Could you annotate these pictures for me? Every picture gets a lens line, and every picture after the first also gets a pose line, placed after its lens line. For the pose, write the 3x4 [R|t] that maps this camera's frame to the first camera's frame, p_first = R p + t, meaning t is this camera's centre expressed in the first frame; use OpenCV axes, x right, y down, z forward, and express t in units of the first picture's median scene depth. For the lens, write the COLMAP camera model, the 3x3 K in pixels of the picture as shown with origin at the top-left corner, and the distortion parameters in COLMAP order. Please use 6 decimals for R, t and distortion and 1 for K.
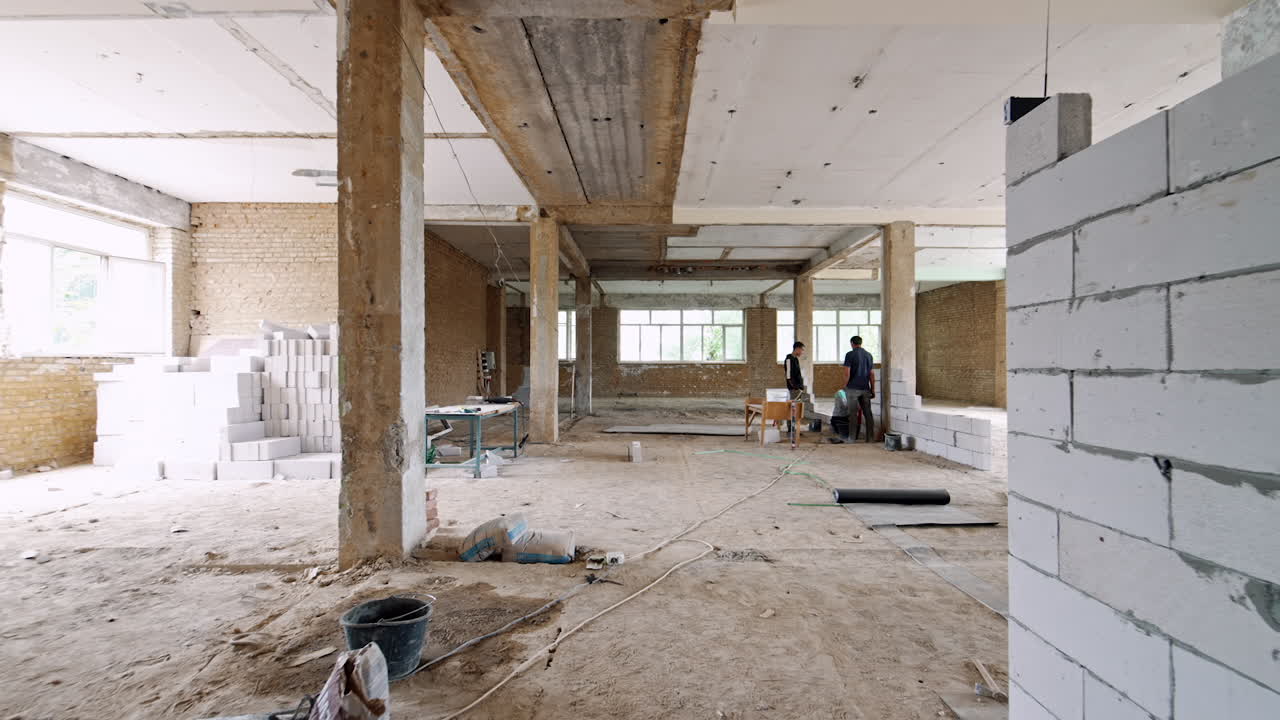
lens RADIAL K [[588.3, 0, 641.3], [0, 588.3, 363.6], [0, 0, 1]] dist [0.000669, 0.000023]
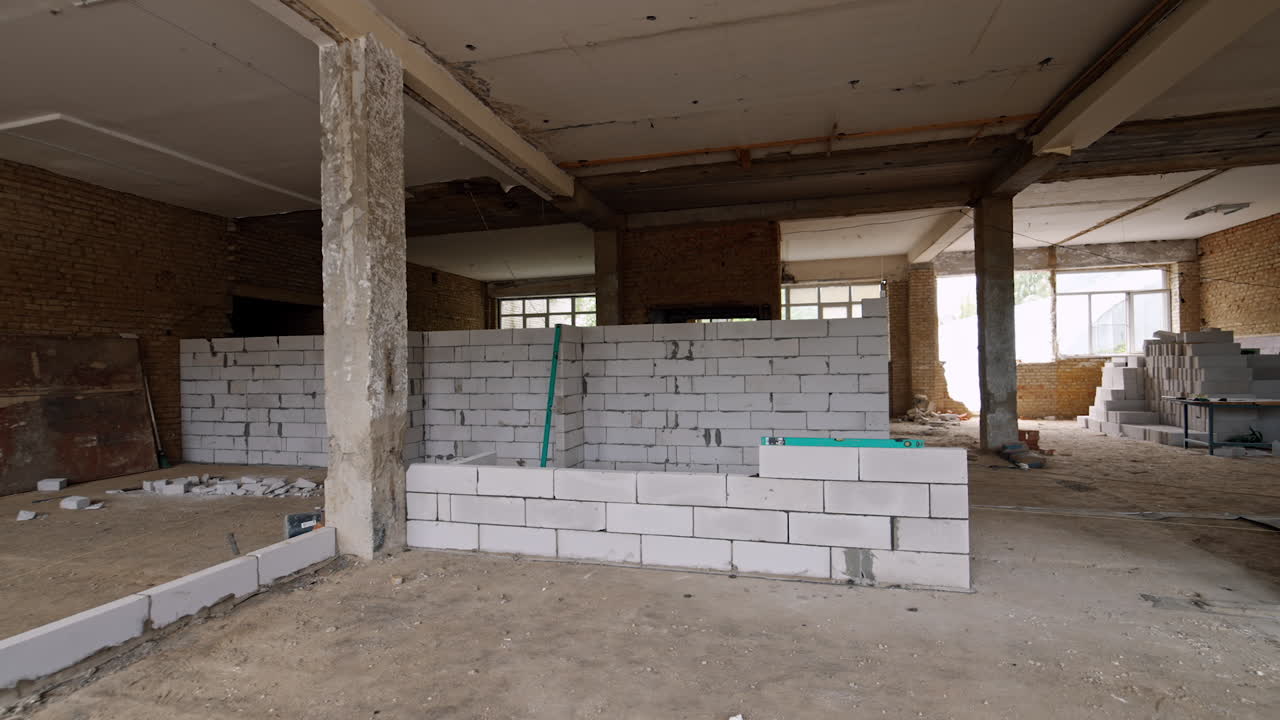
lens RADIAL K [[588.3, 0, 638.7], [0, 588.3, 363.4], [0, 0, 1]] dist [0.000669, 0.000023]
pose [[-0.247892, -0.002650, -0.968784, 1.059938], [0.021820, 0.999727, -0.008318, -0.009433], [0.968542, -0.023201, -0.247766, 0.125317]]
